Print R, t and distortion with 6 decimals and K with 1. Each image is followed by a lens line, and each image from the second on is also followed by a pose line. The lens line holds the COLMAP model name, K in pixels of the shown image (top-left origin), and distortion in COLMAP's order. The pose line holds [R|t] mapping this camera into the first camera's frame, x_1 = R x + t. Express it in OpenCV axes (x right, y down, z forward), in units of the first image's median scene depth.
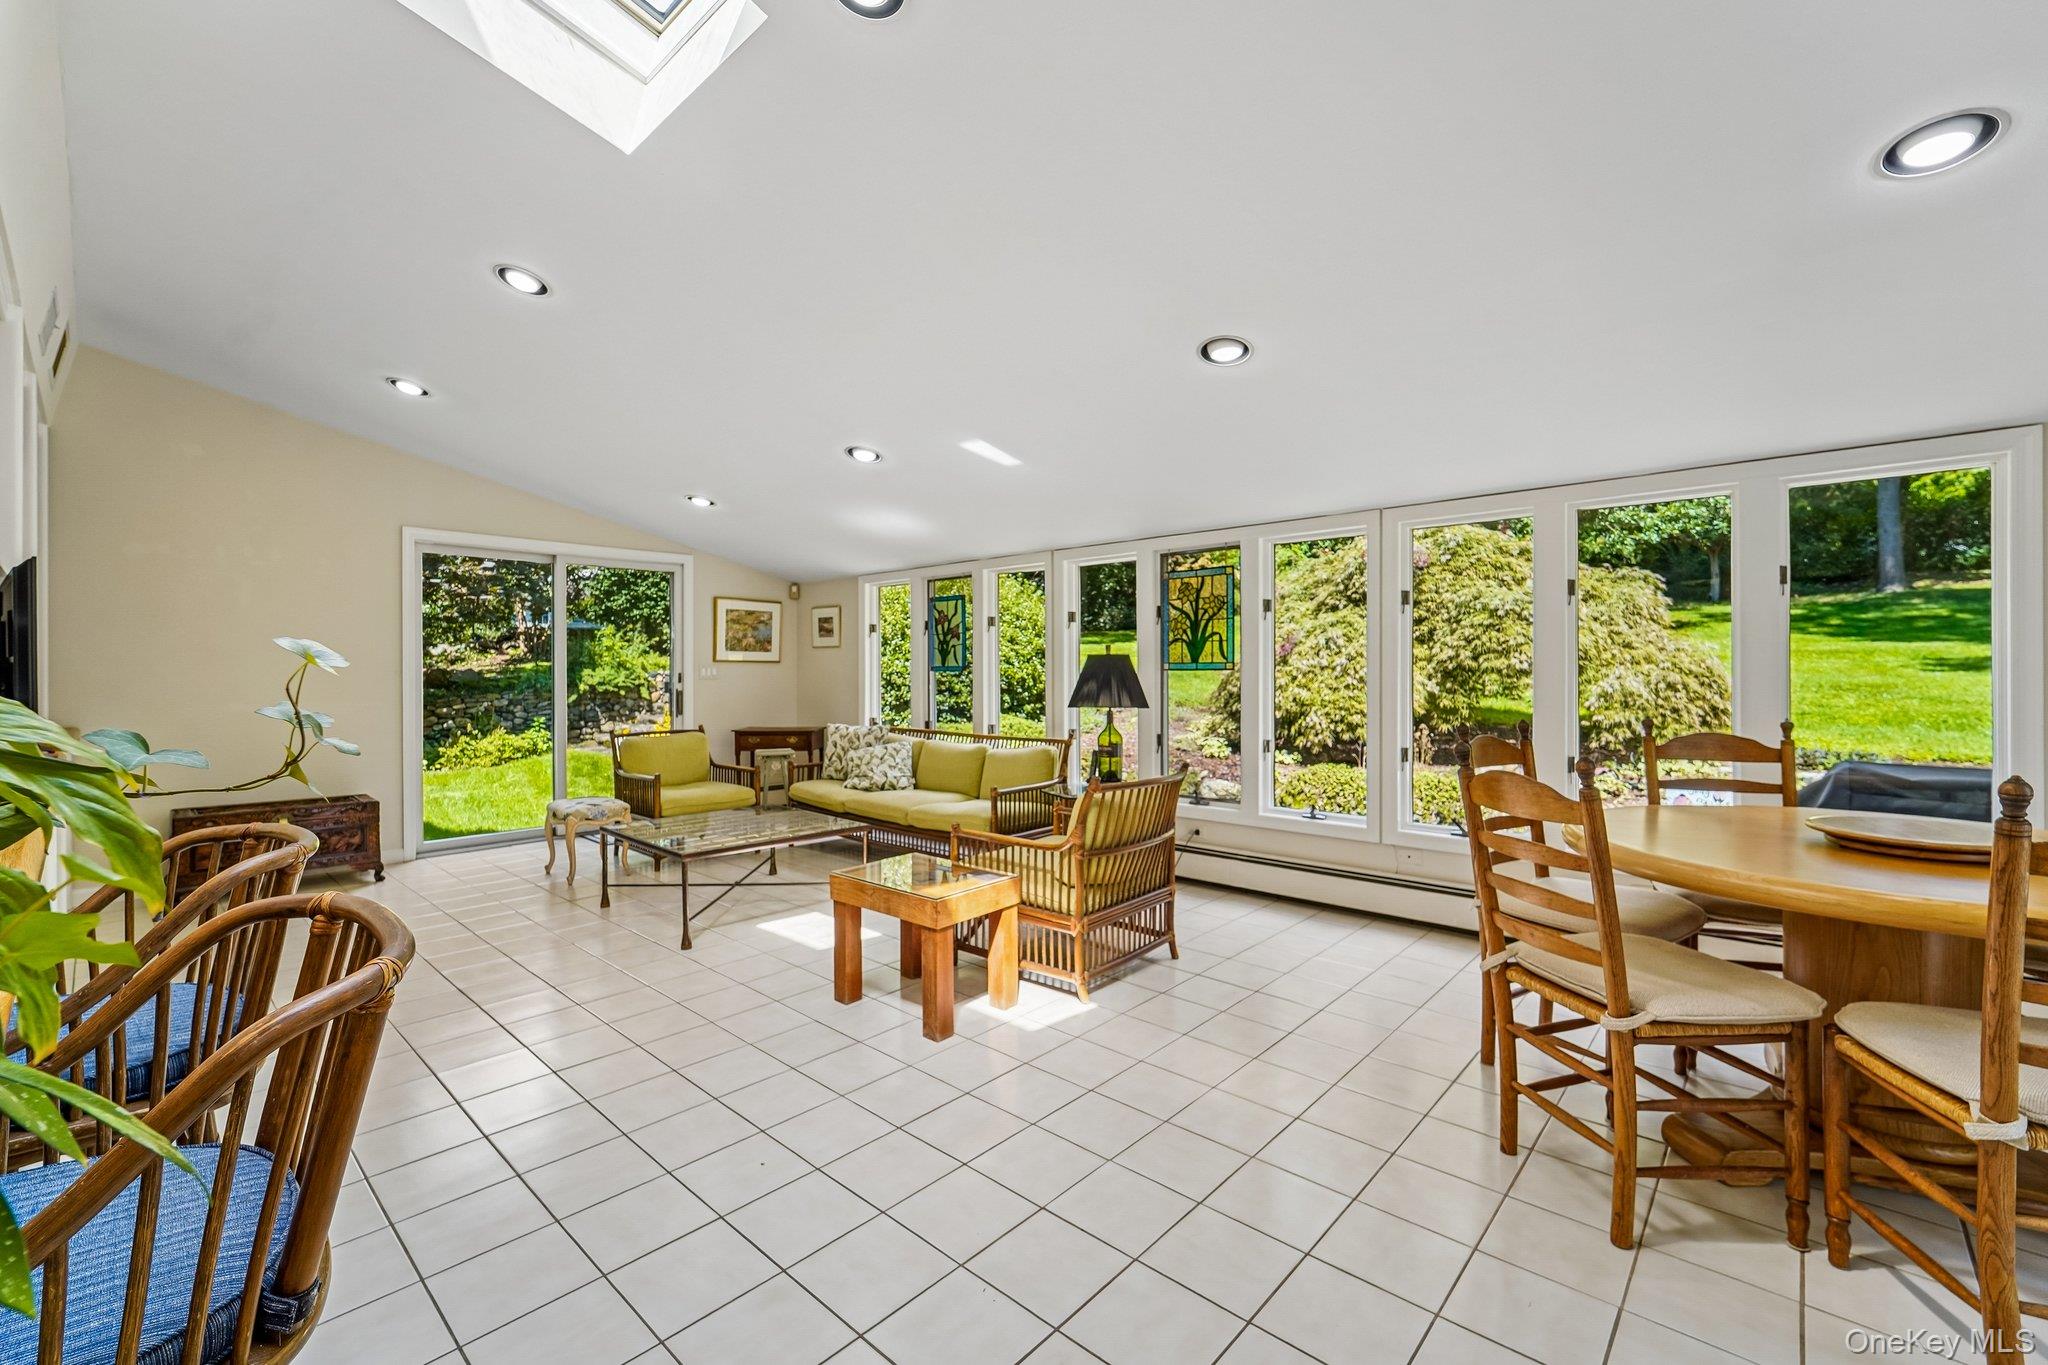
lens RADIAL K [[856.7, 0, 1024.0], [0, 856.7, 676.3], [0, 0, 1]] dist [-0.002319, -0.000266]
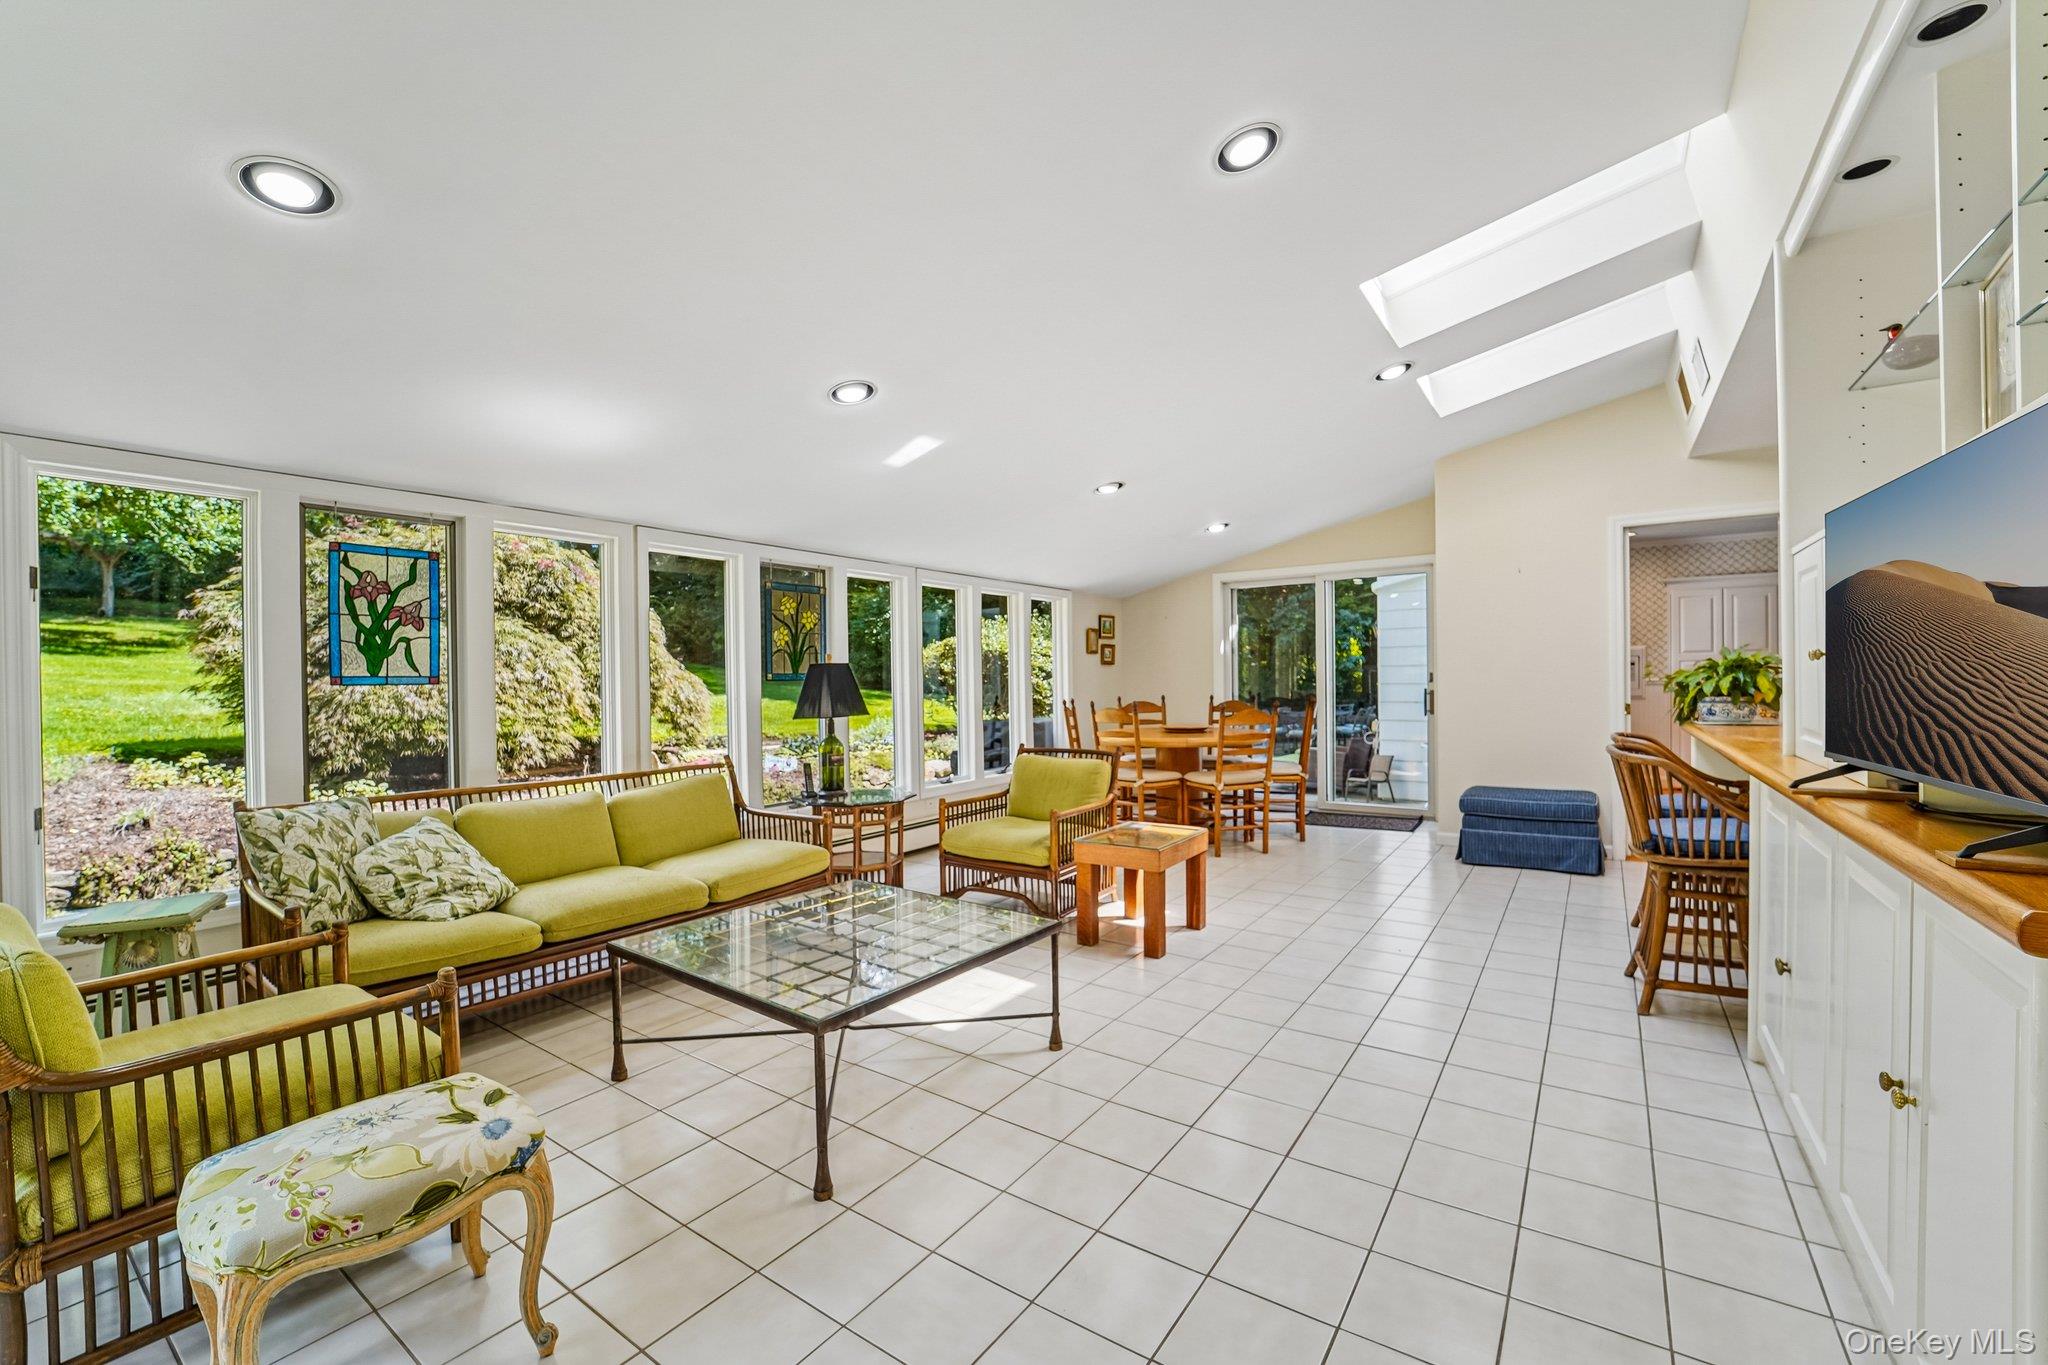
lens RADIAL K [[856.7, 0, 1024.0], [0, 856.7, 676.3], [0, 0, 1]] dist [-0.002319, -0.000266]
pose [[-0.101639, 0.001660, 0.994820, -0.669231], [0.018414, 0.999830, 0.000213, -0.004816], [-0.994651, 0.018341, -0.101652, 0.662205]]
